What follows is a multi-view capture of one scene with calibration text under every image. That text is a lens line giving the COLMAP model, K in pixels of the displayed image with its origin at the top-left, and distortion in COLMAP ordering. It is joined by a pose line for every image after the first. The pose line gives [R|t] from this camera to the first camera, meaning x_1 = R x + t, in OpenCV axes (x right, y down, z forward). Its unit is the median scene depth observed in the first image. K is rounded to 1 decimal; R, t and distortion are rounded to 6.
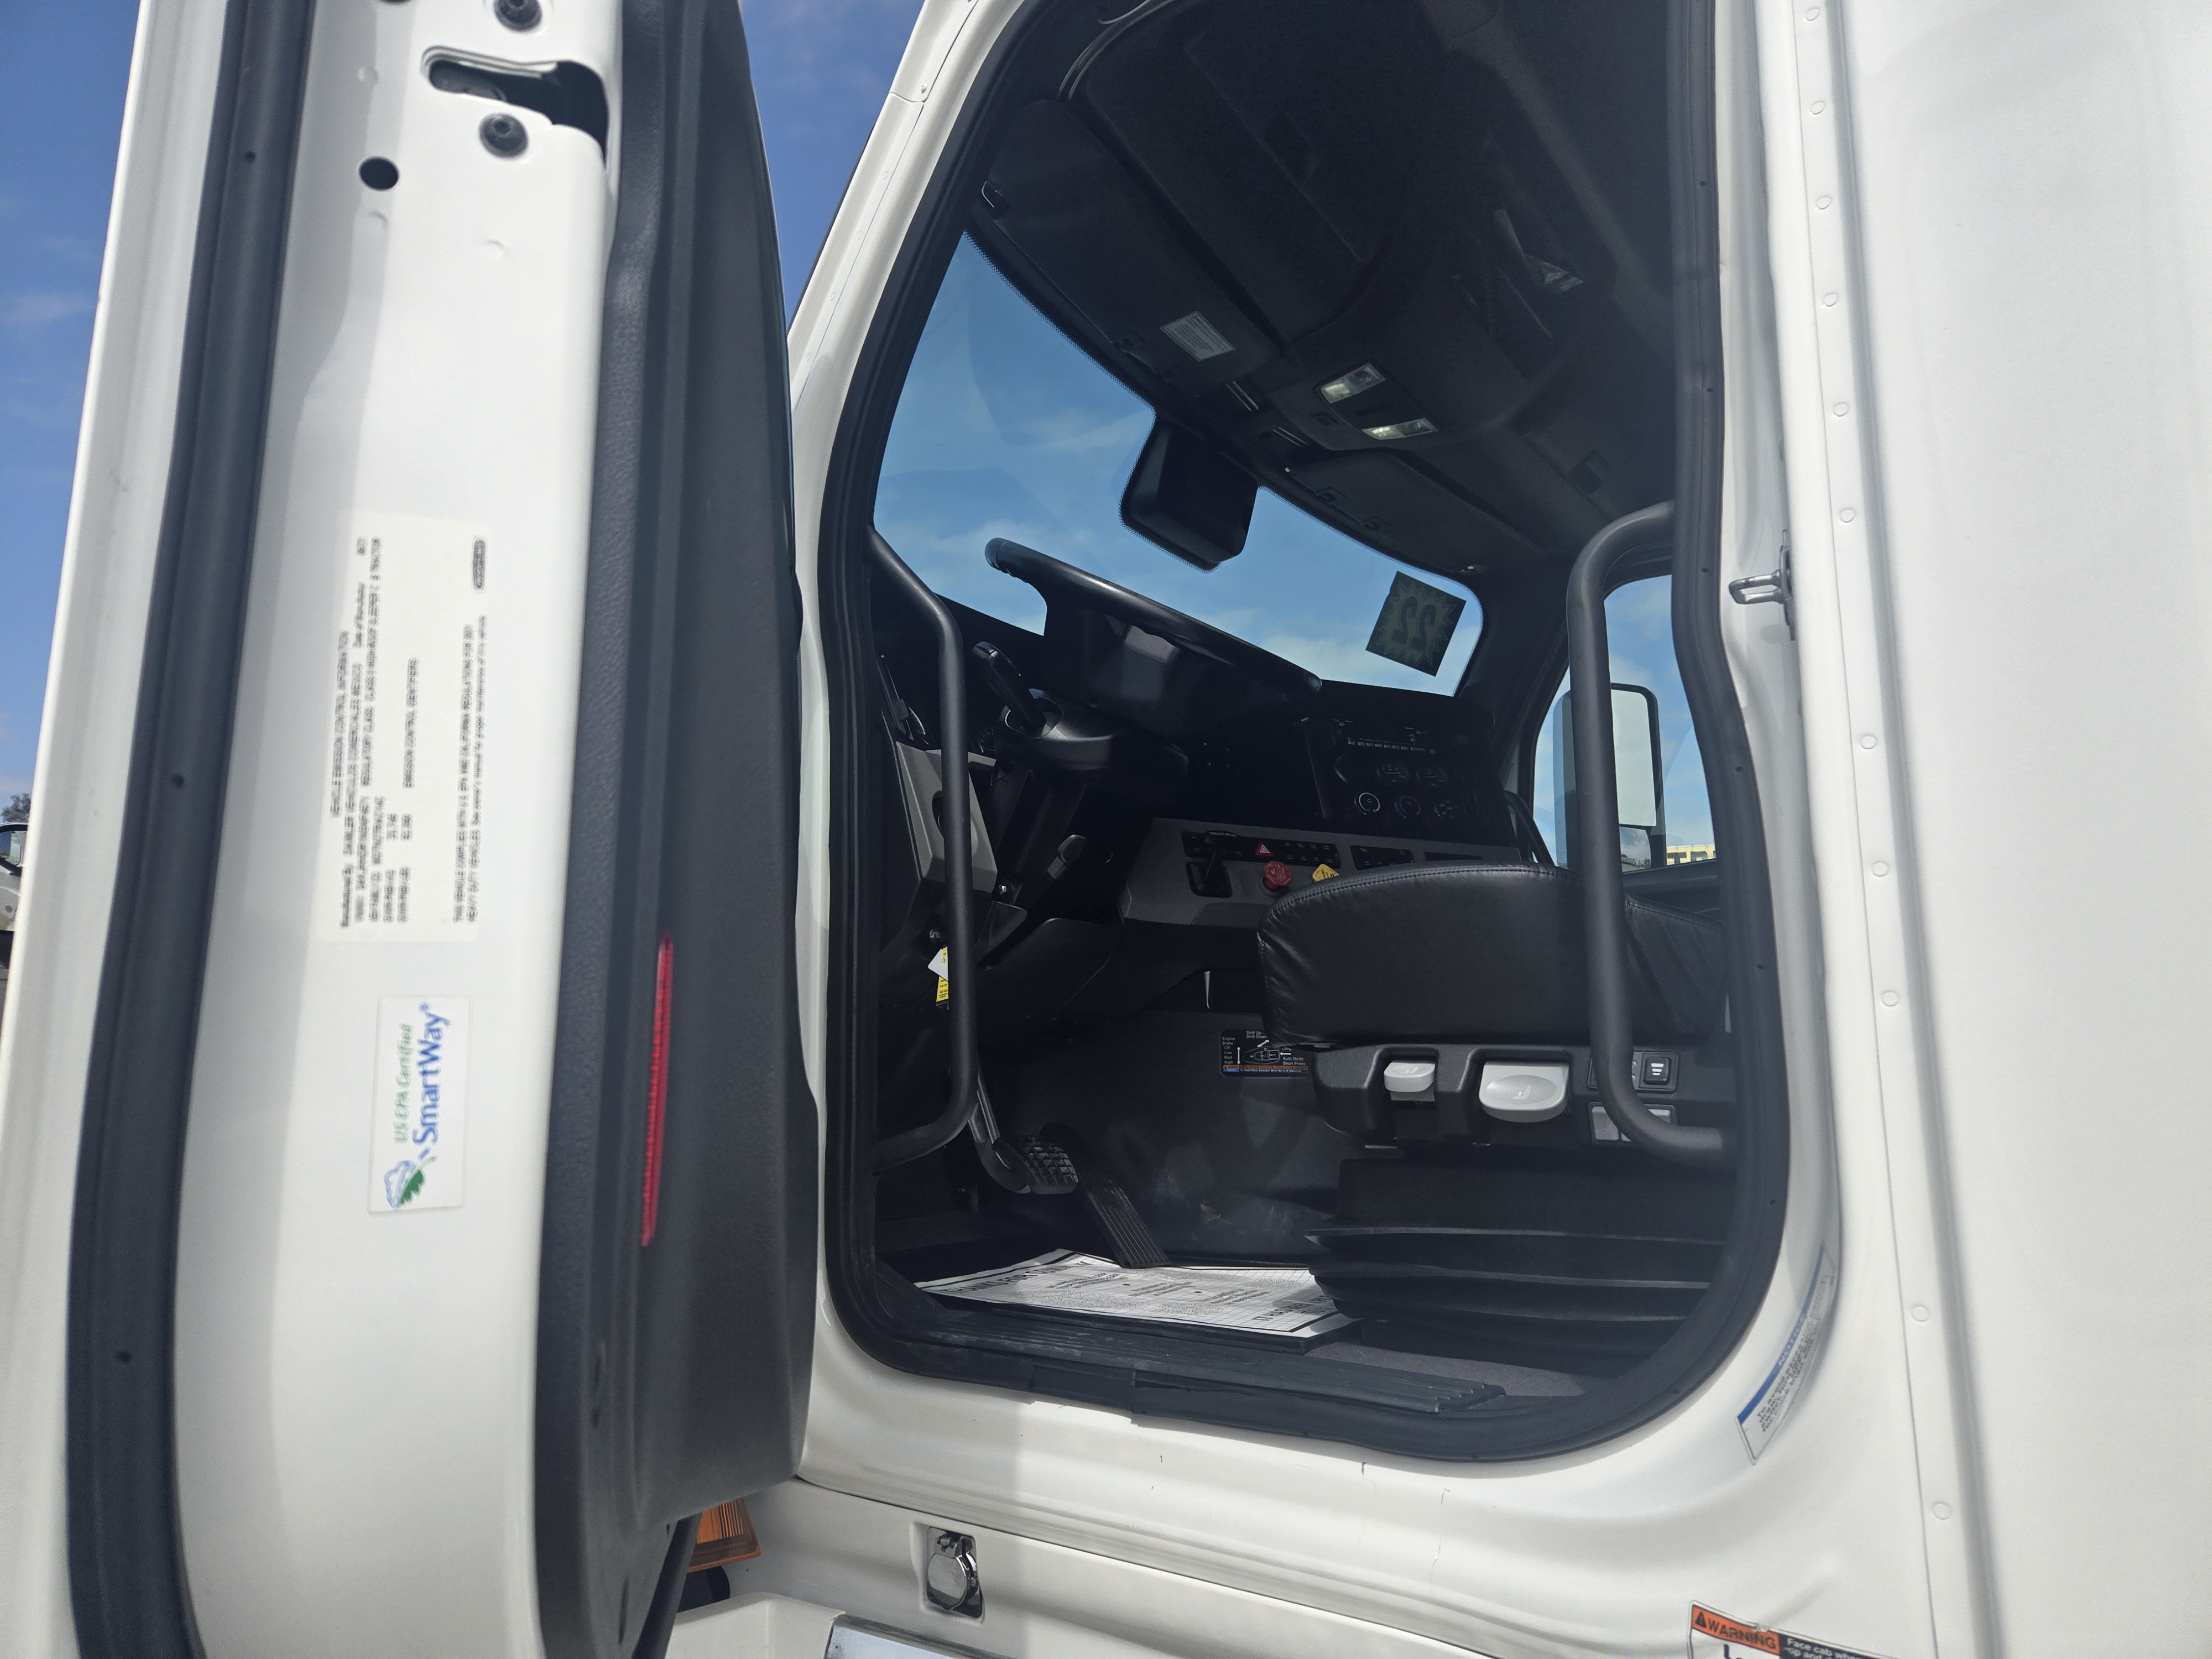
lens RADIAL K [[1545.7, 0, 1072.4], [0, 1545.7, 771.6], [0, 0, 1]] dist [0.030011, -0.001343]
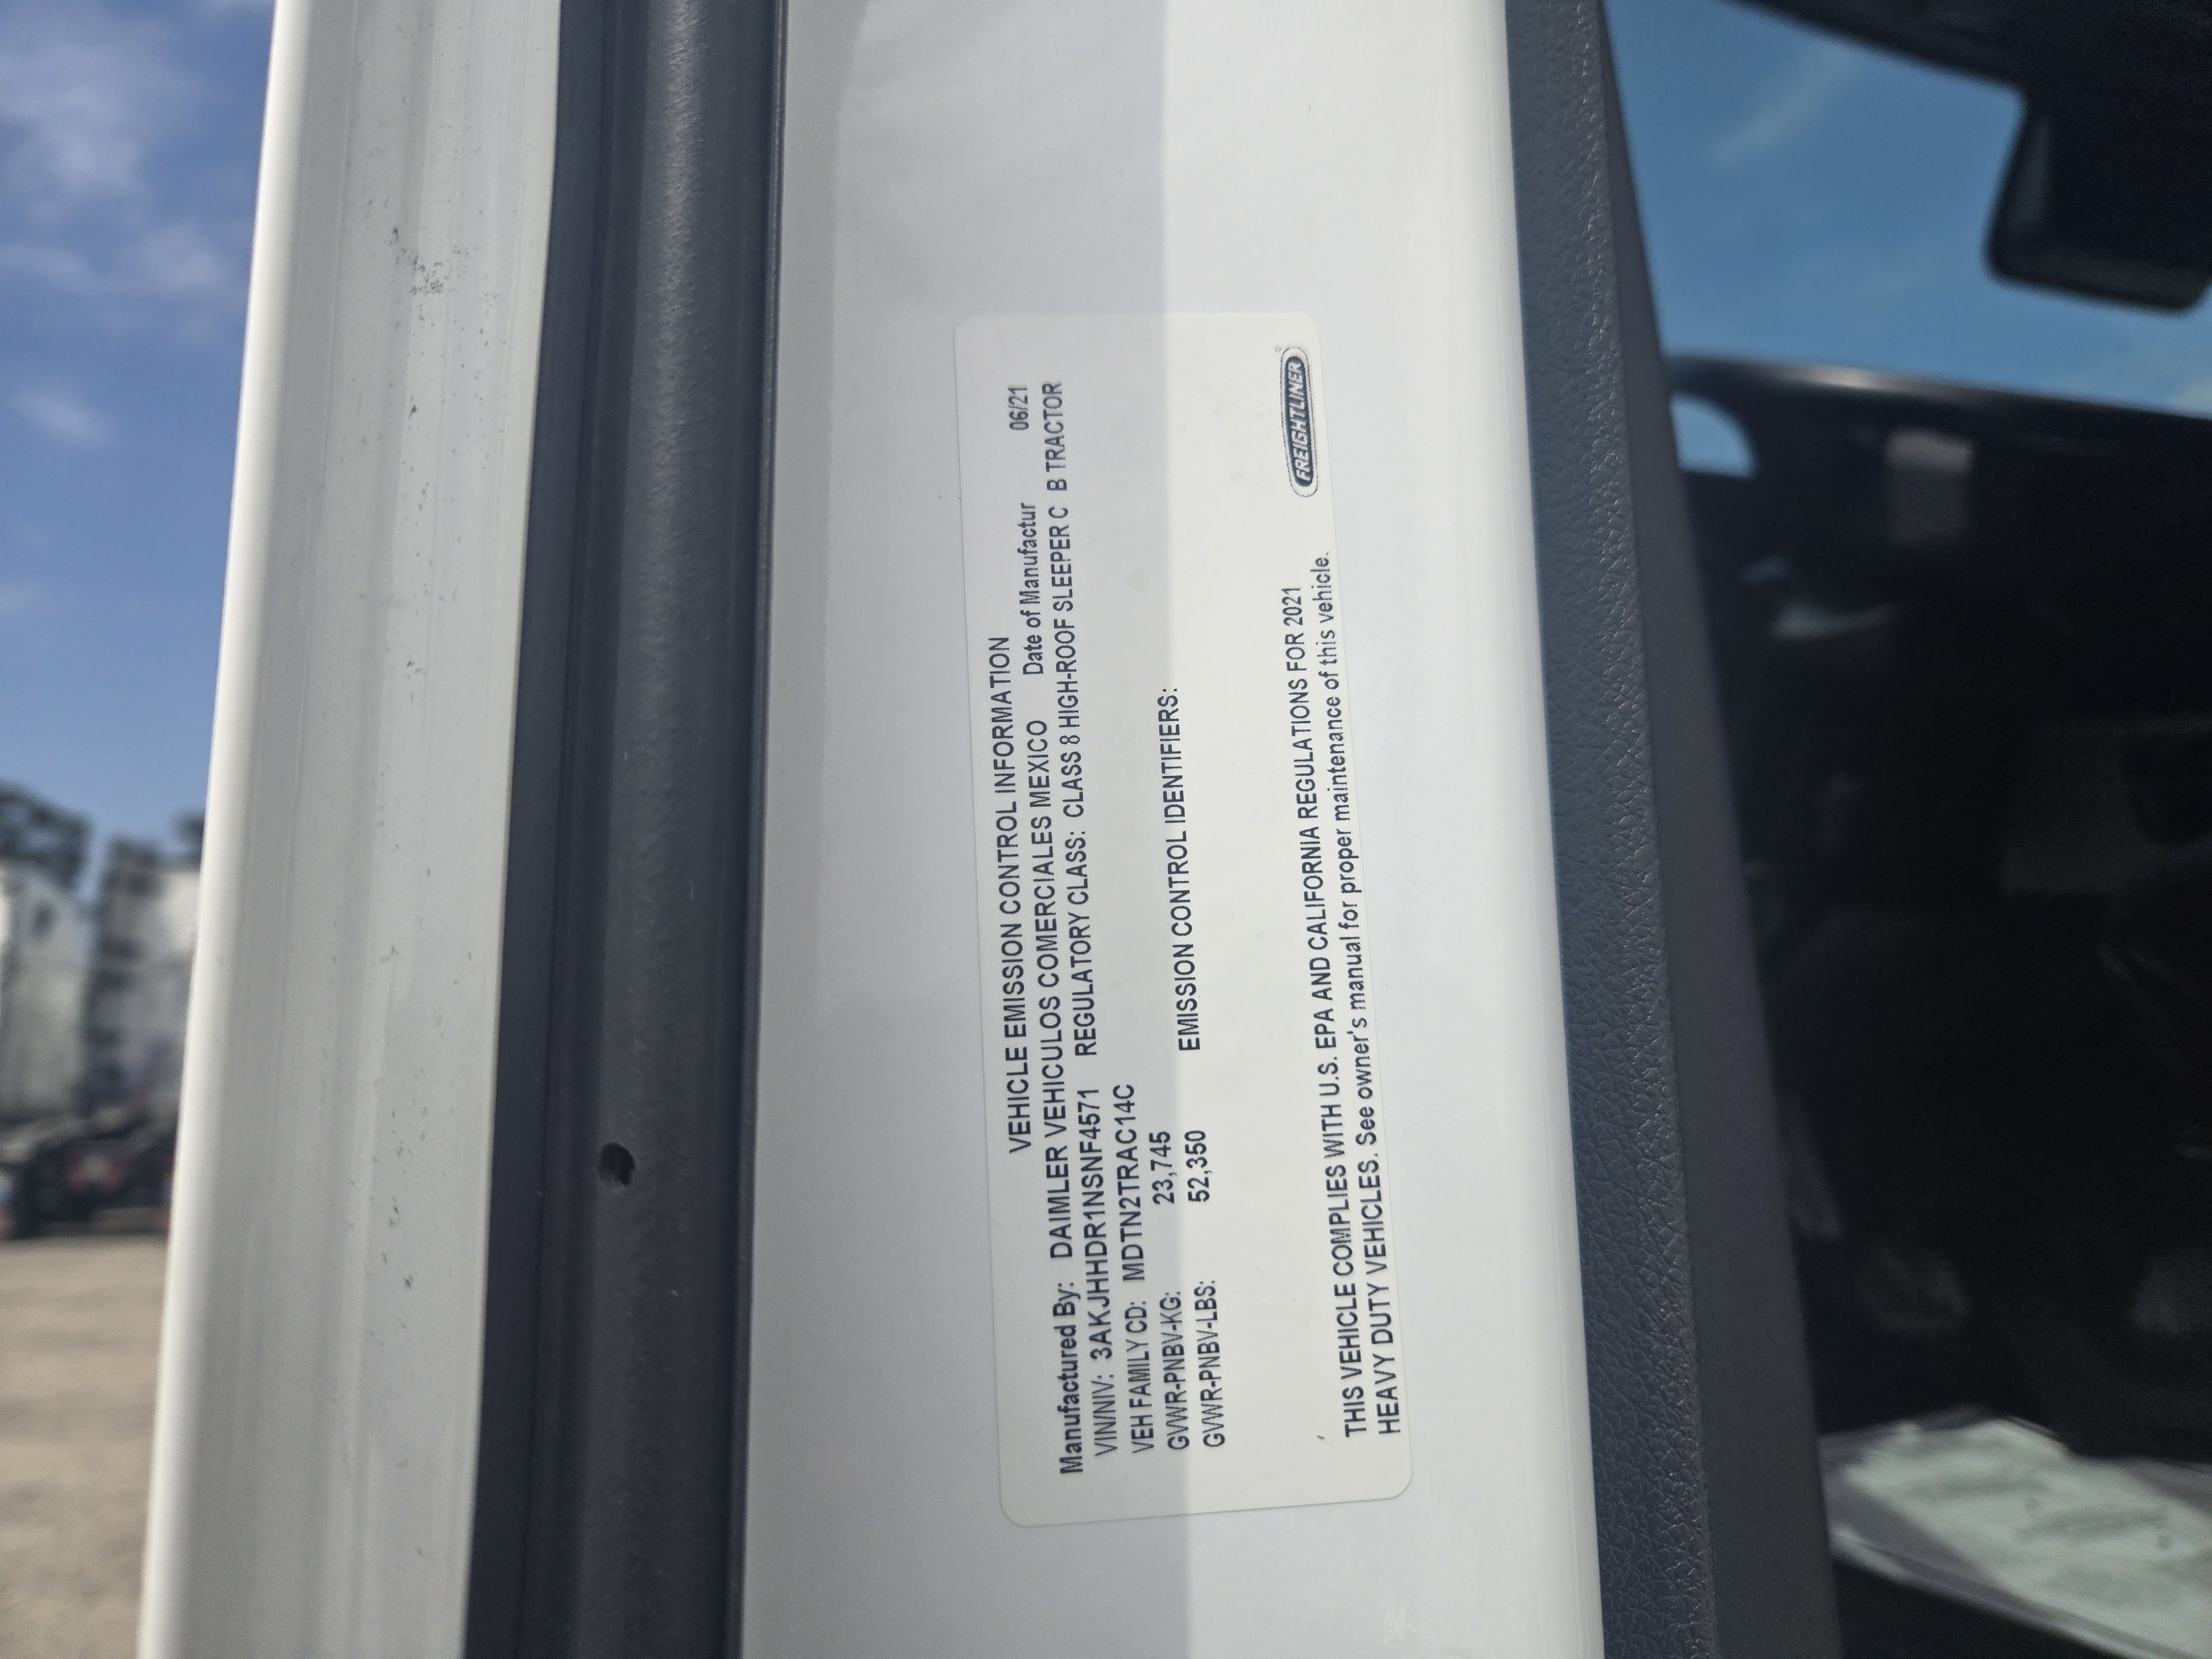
lens RADIAL K [[1545.7, 0, 1072.4], [0, 1545.7, 771.6], [0, 0, 1]] dist [0.030011, -0.001343]
pose [[0.936031, -0.041222, -0.349494, -0.321353], [0.072809, 0.994313, 0.077724, -0.085773], [0.344302, -0.098199, 0.933709, 0.652349]]
